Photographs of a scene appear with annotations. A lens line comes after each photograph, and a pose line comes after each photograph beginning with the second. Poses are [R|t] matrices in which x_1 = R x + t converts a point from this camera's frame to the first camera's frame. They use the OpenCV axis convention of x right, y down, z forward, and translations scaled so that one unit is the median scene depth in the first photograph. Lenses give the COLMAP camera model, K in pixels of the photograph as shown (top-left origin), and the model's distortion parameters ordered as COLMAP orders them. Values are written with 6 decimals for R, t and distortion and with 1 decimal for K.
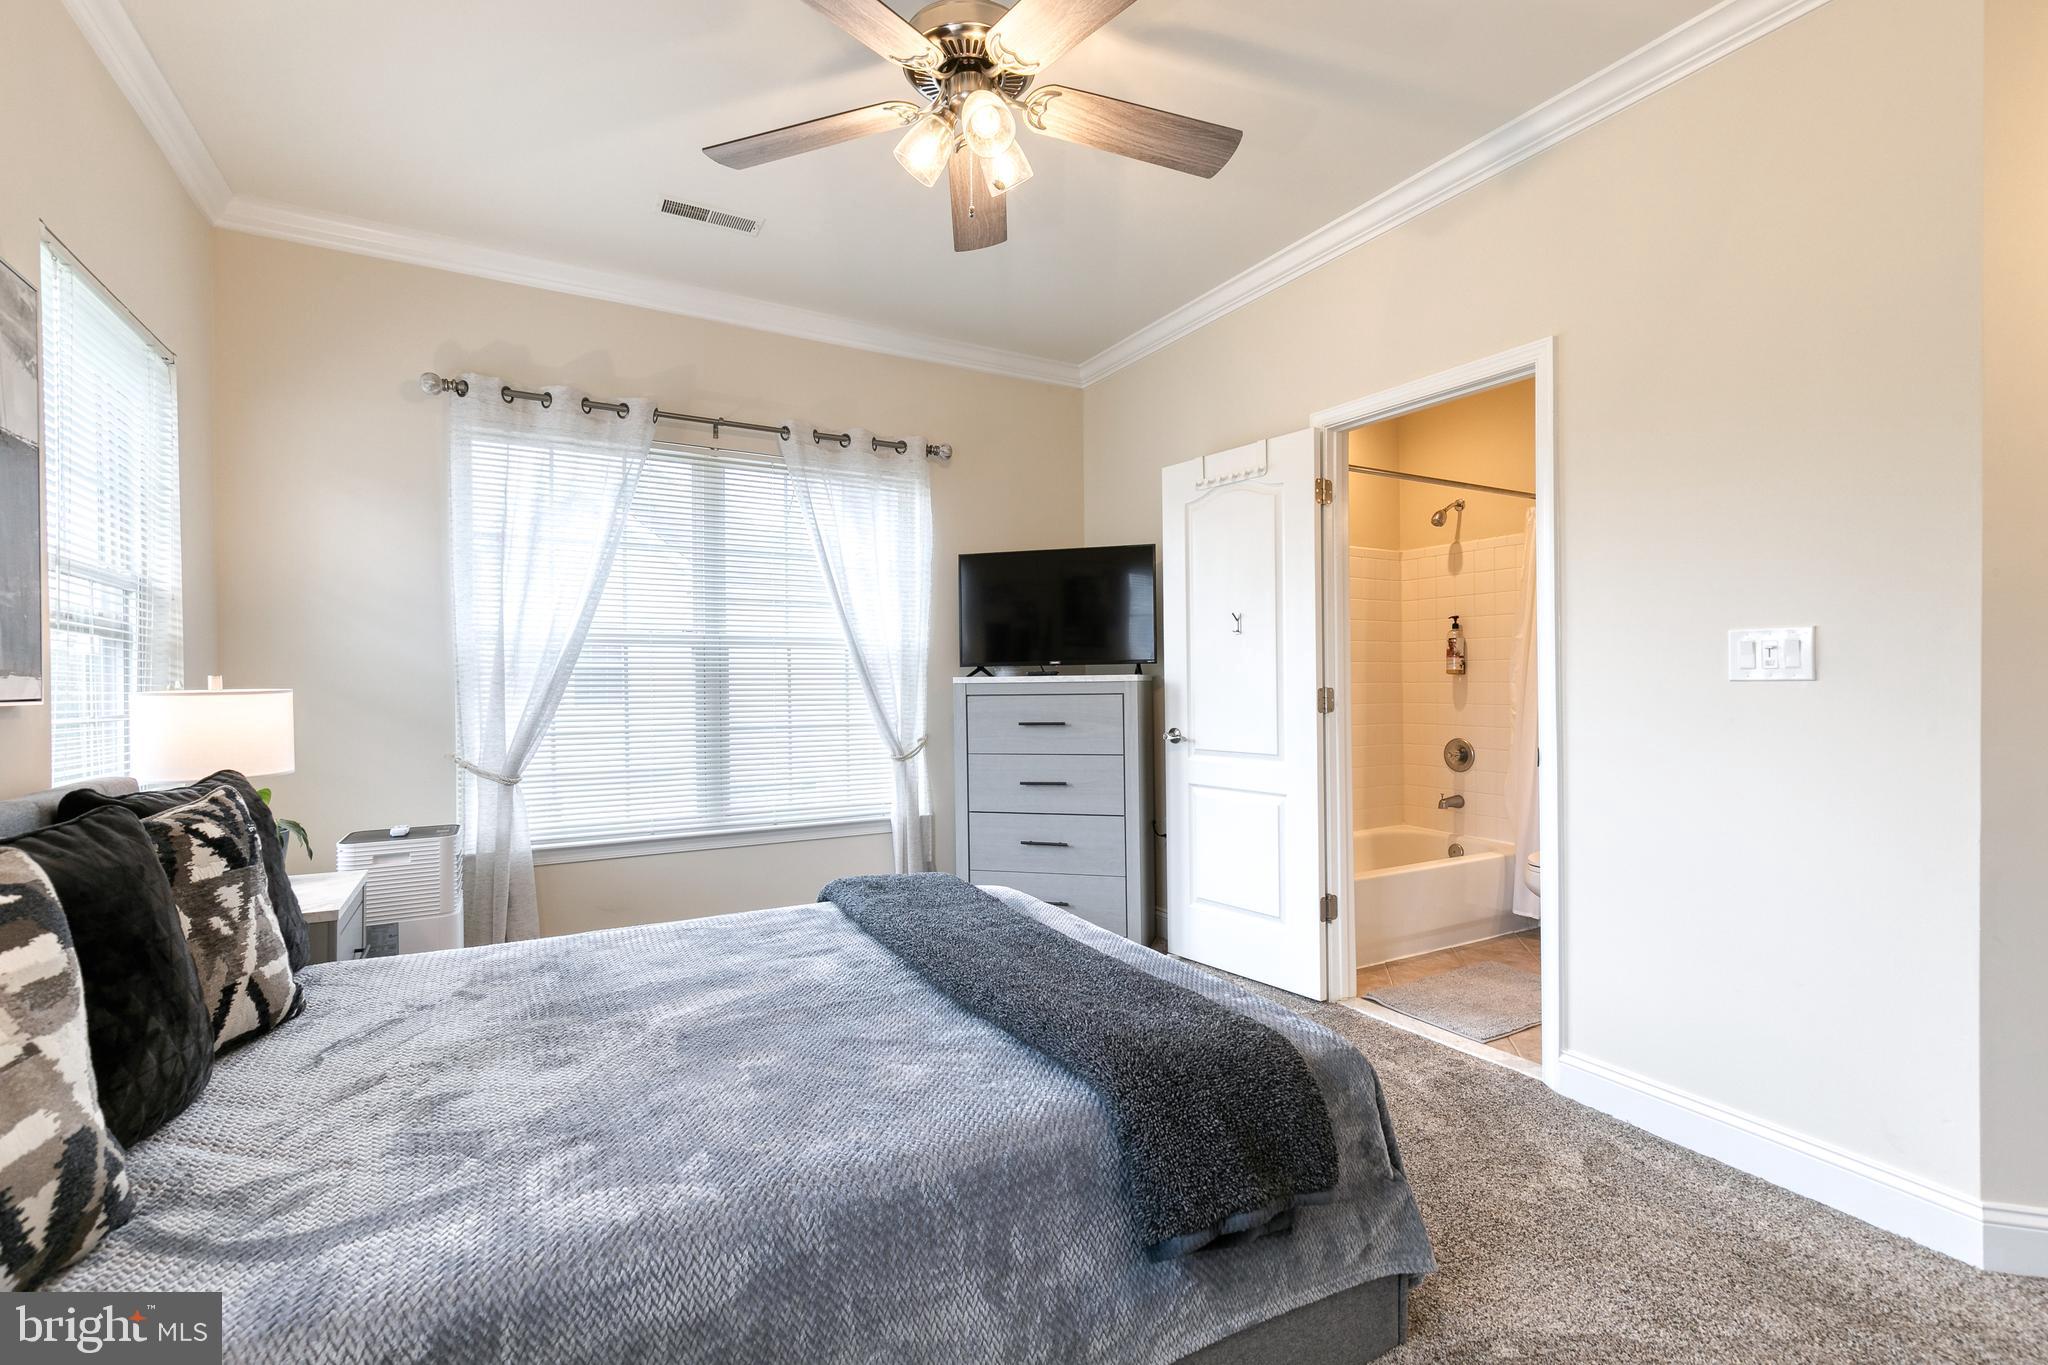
lens RADIAL K [[923.4, 0, 1037.6], [0, 923.4, 681.6], [0, 0, 1]] dist [0.011224, -0.000773]
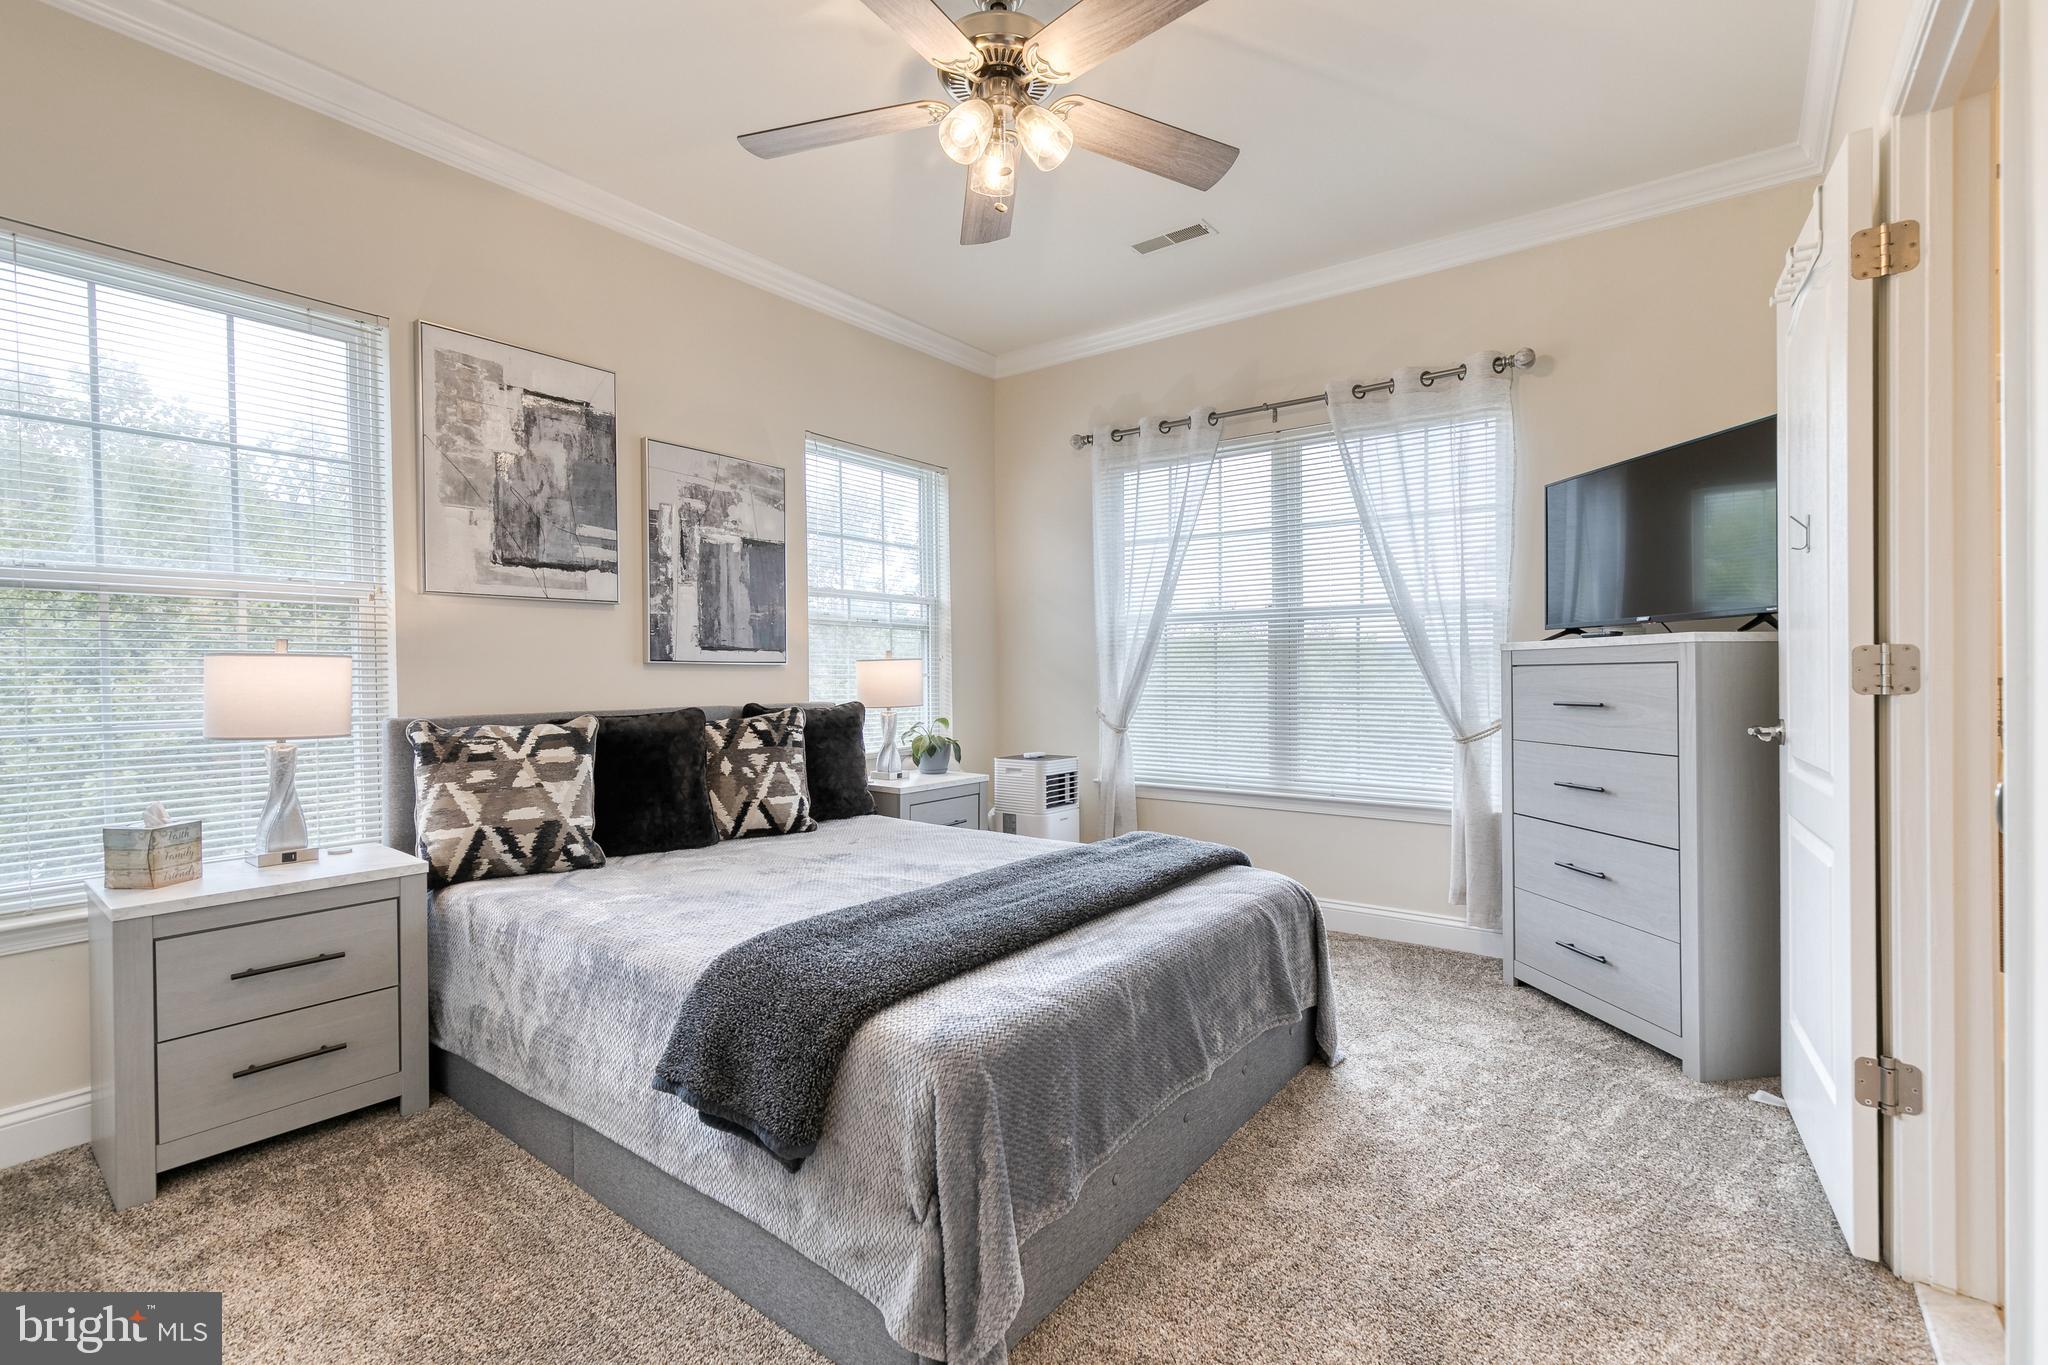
lens RADIAL K [[923.4, 0, 1037.6], [0, 923.4, 681.6], [0, 0, 1]] dist [0.011224, -0.000773]
pose [[0.394946, 0.014914, -0.918583, 0.616039], [0.005356, 0.999814, 0.018535, 0.014850], [0.918689, -0.012241, 0.394792, 0.393259]]
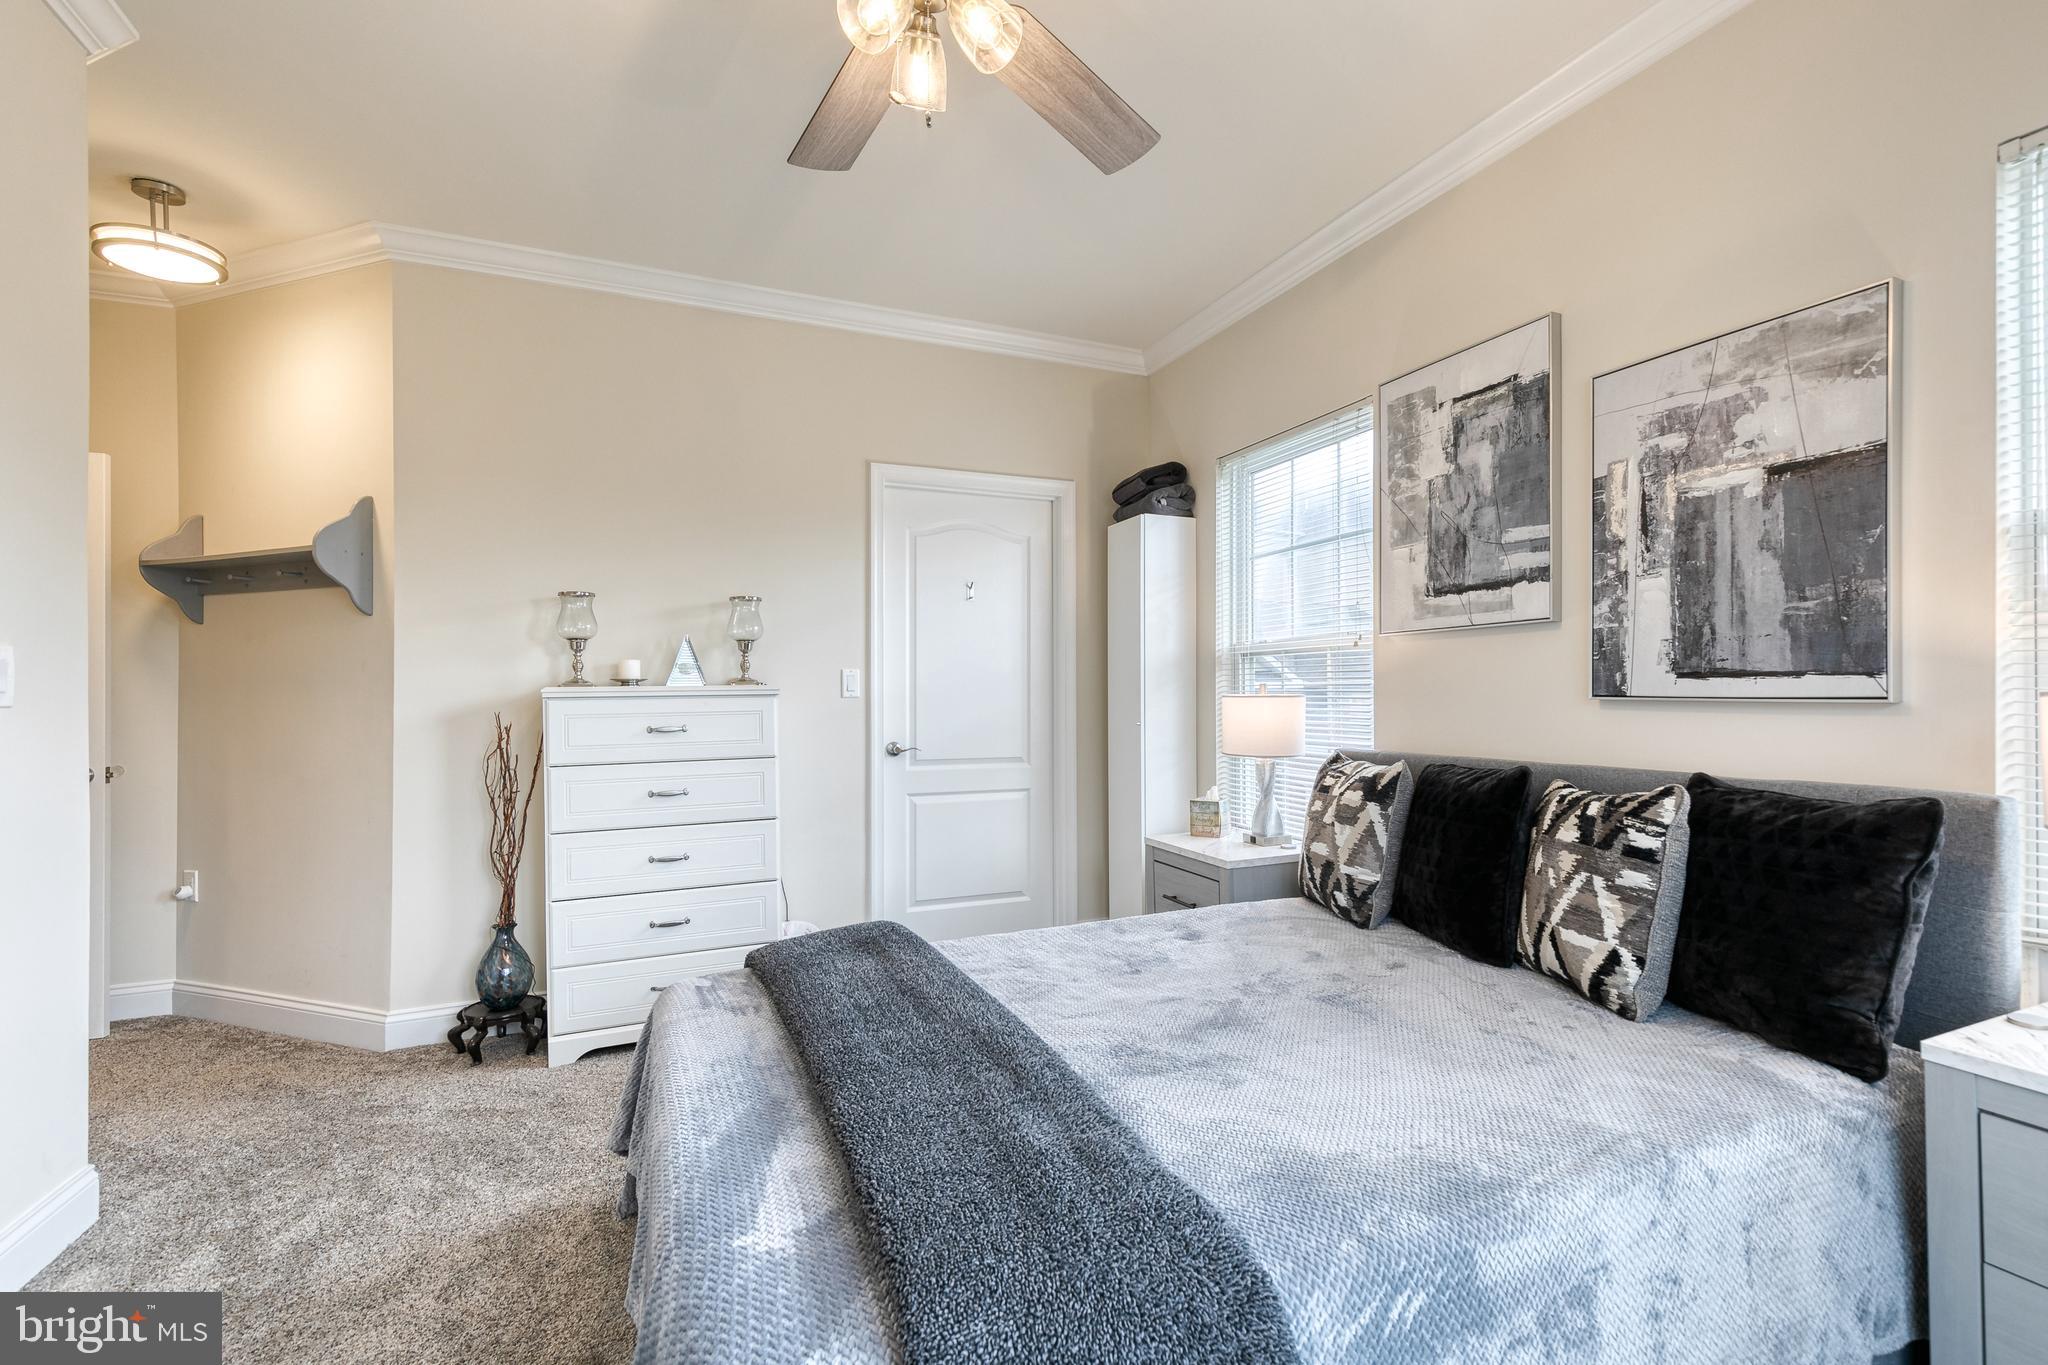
lens RADIAL K [[923.4, 0, 1037.6], [0, 923.4, 681.6], [0, 0, 1]] dist [0.011224, -0.000773]
pose [[-0.994014, 0.017910, 0.107779, -0.159134], [0.016260, 0.999737, -0.016161, 0.001547], [-0.108040, -0.014312, -0.994044, 1.173444]]
